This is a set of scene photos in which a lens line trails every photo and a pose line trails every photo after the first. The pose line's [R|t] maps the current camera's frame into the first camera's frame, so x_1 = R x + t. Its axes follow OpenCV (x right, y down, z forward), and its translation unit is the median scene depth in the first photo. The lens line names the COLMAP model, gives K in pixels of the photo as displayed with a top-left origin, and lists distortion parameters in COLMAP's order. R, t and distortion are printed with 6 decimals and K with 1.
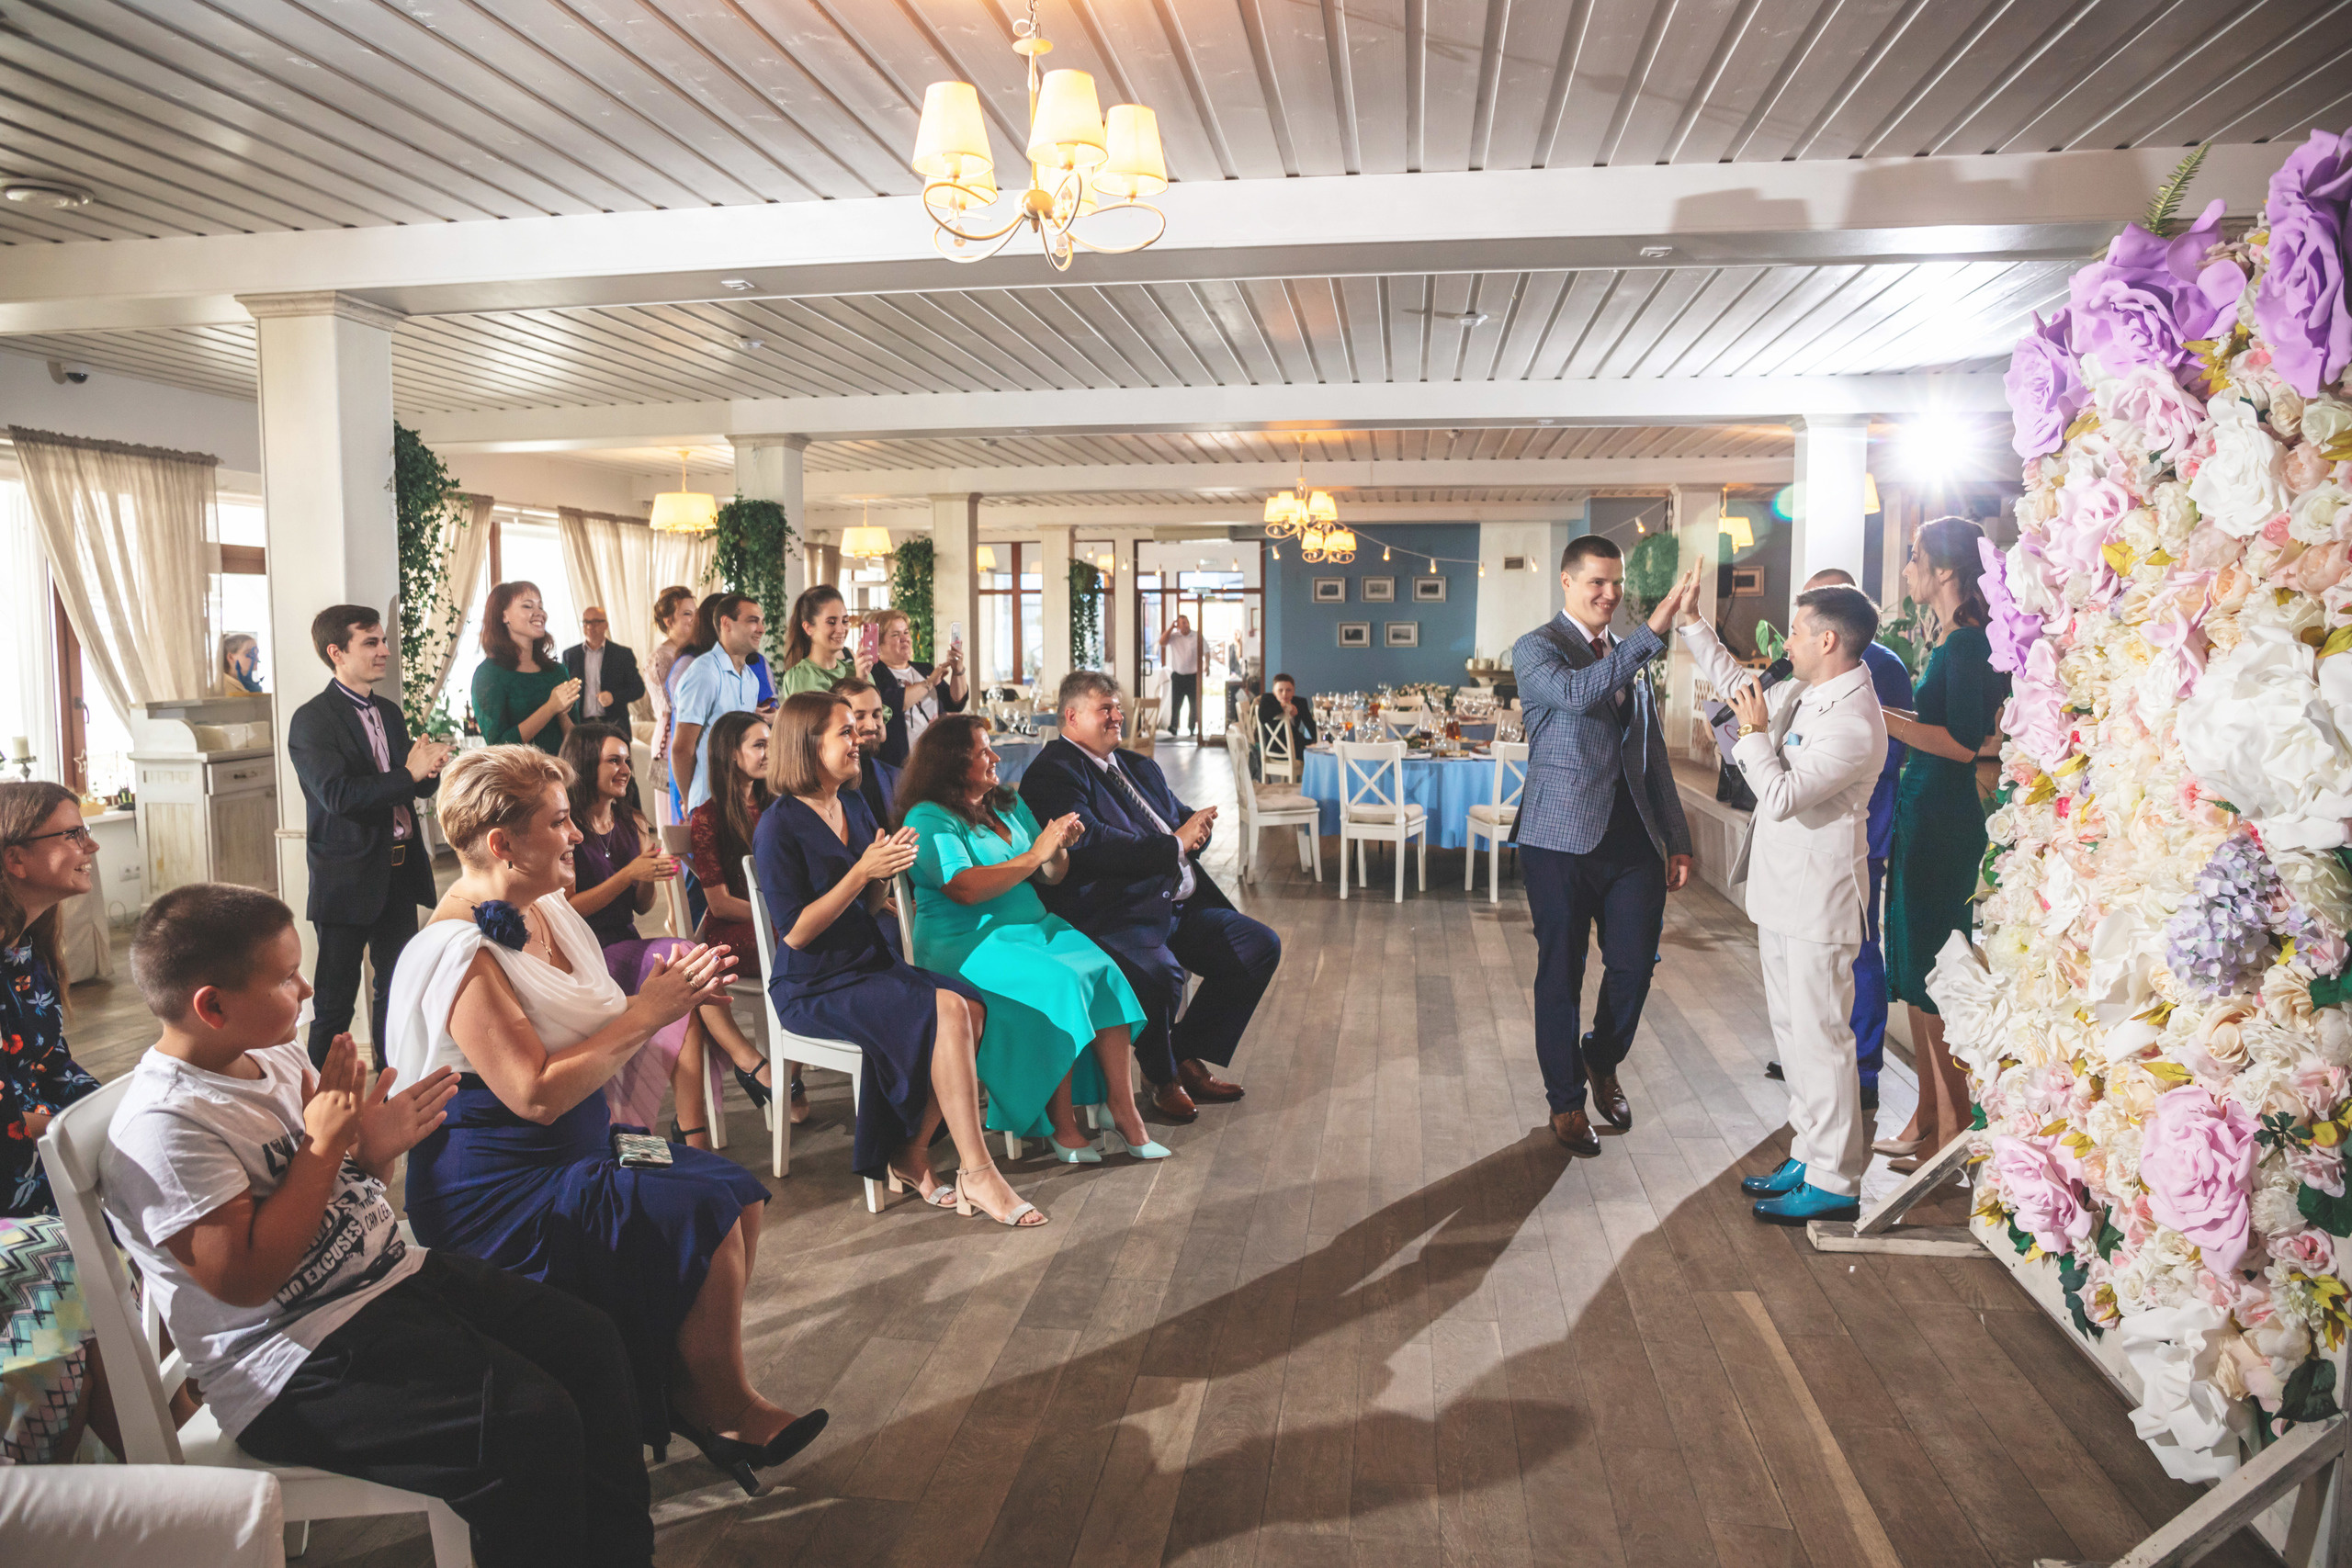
lens RADIAL K [[1631.4, 0, 1176.0], [0, 1631.4, 784.0], [0, 0, 1]] dist [-0.099405, 0.094205]
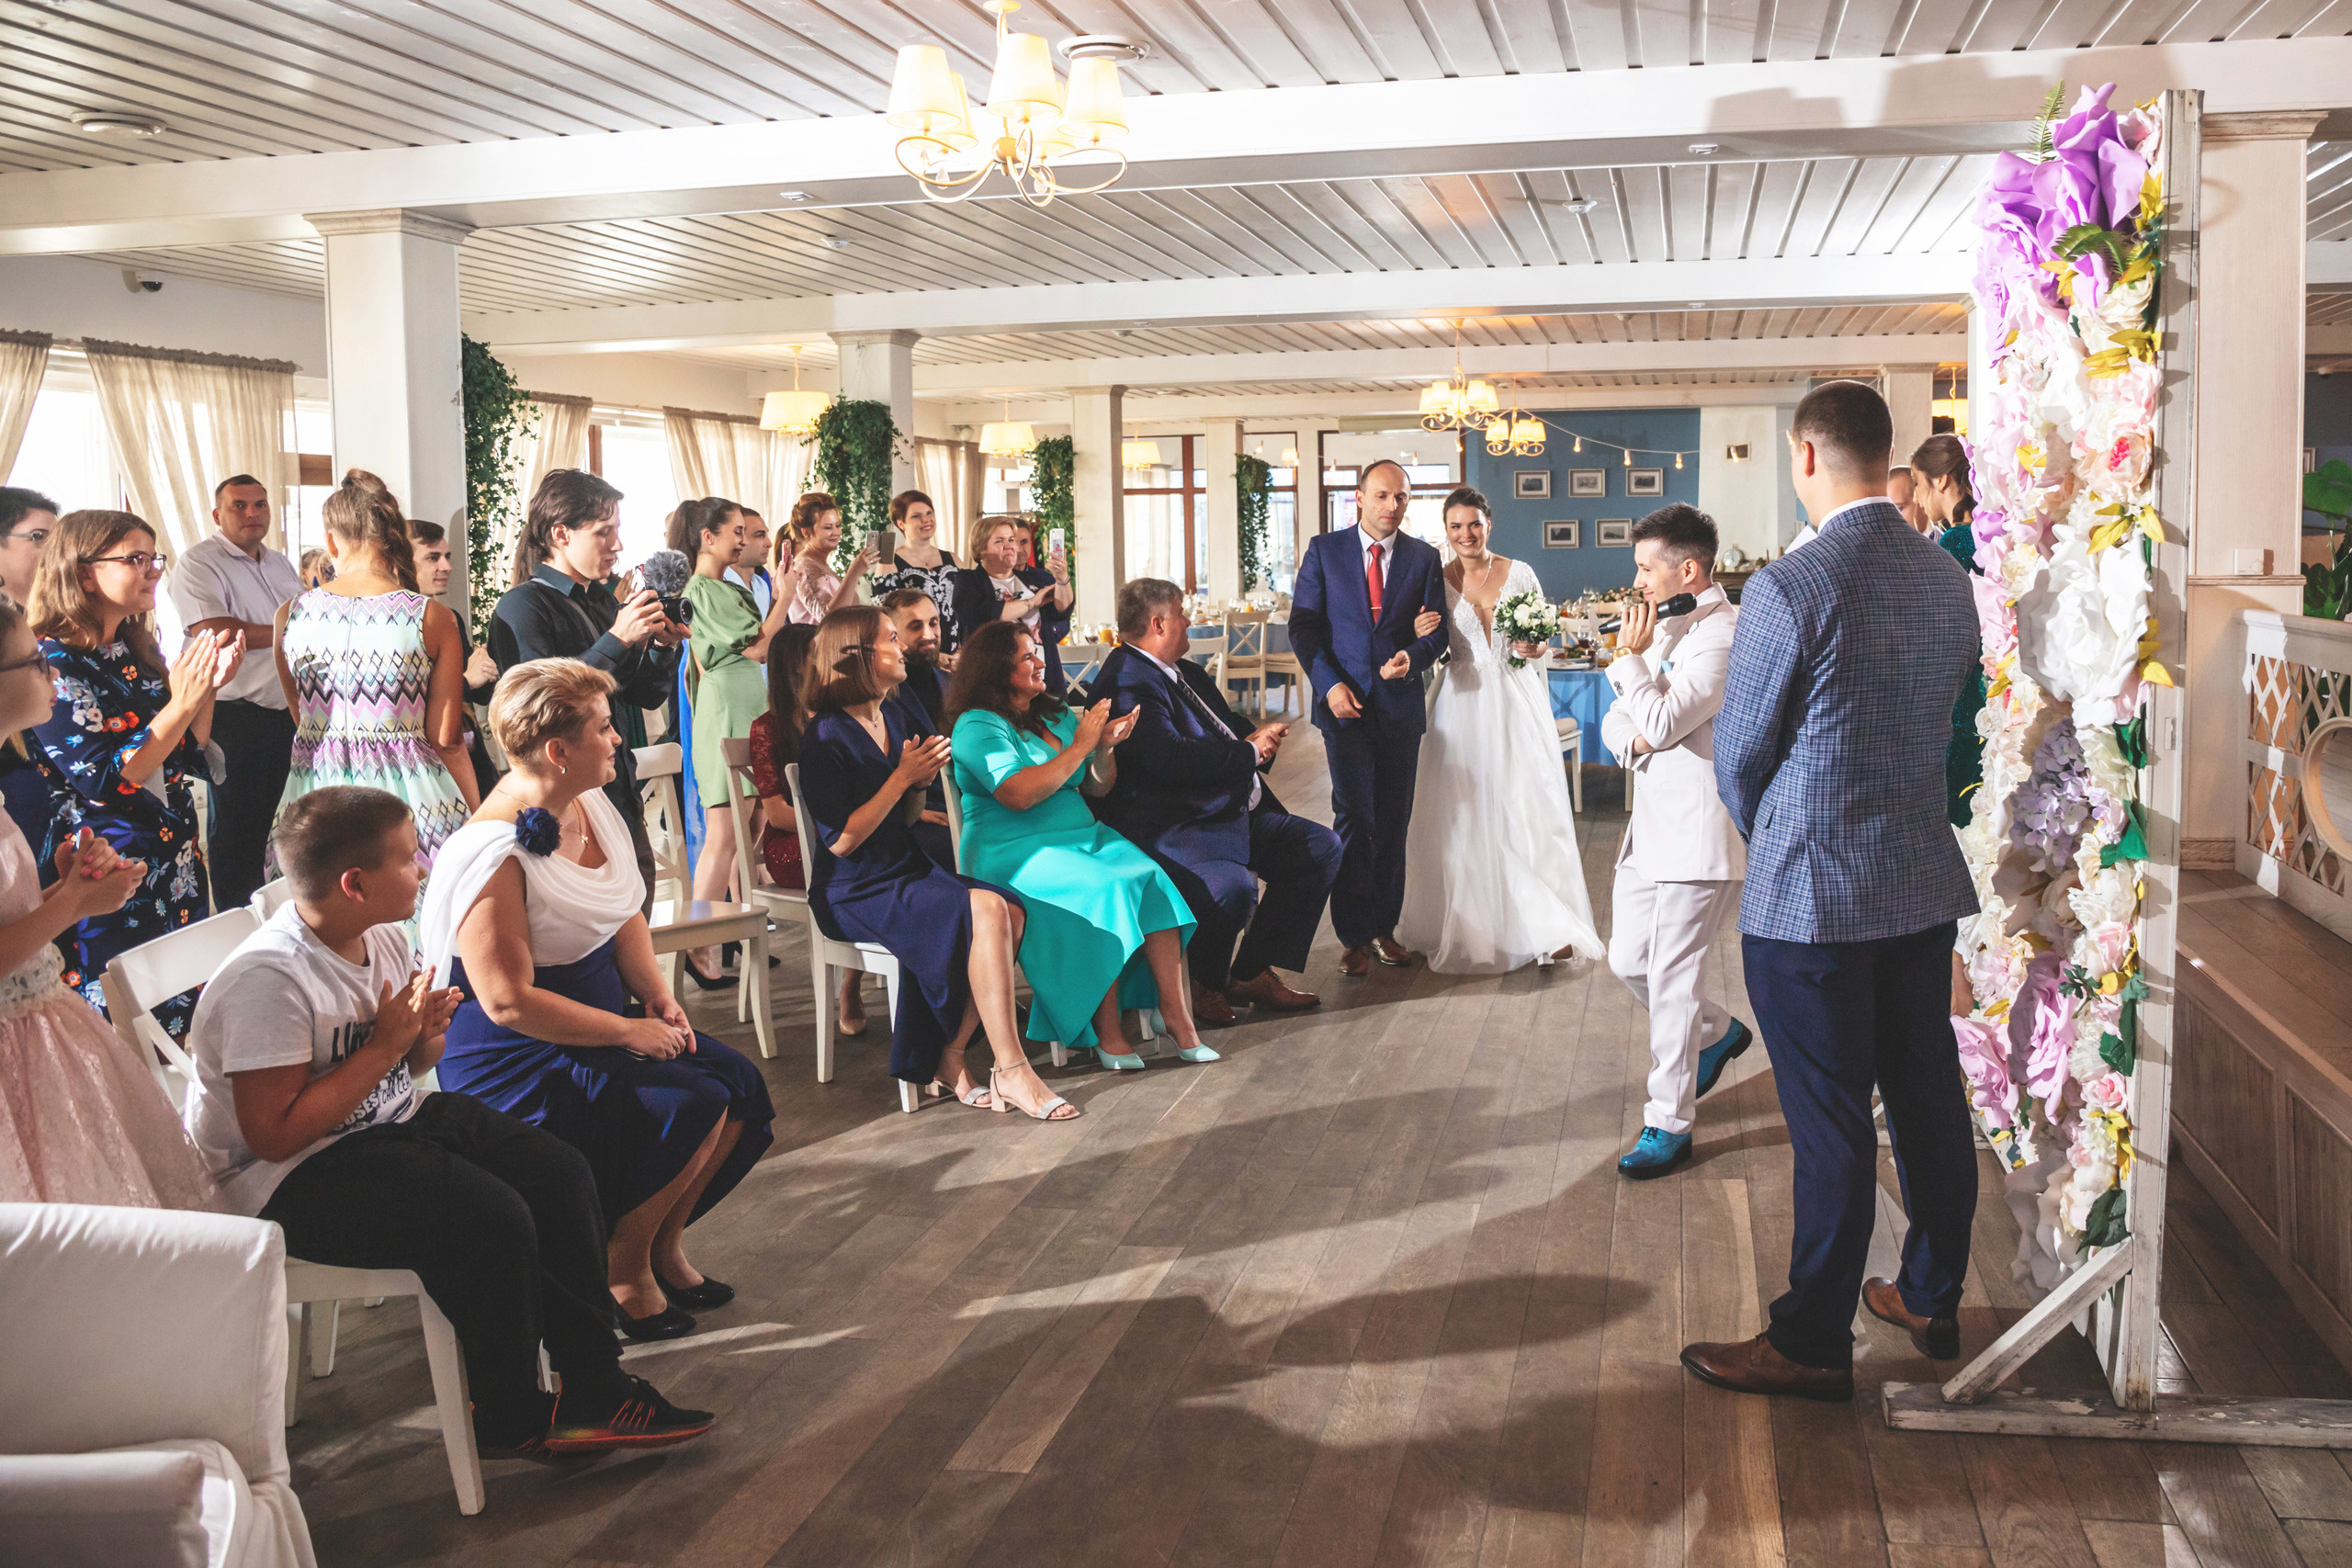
lens RADIAL K [[1902.5, 0, 1361.3], [0, 1902.5, 658.8], [0, 0, 1]] dist [-0.095649, 0.100680]
pose [[0.999499, -0.009903, -0.030063, 0.097637], [0.009108, 0.999609, -0.026444, 0.009698], [0.030313, 0.026157, 0.999198, -0.132017]]
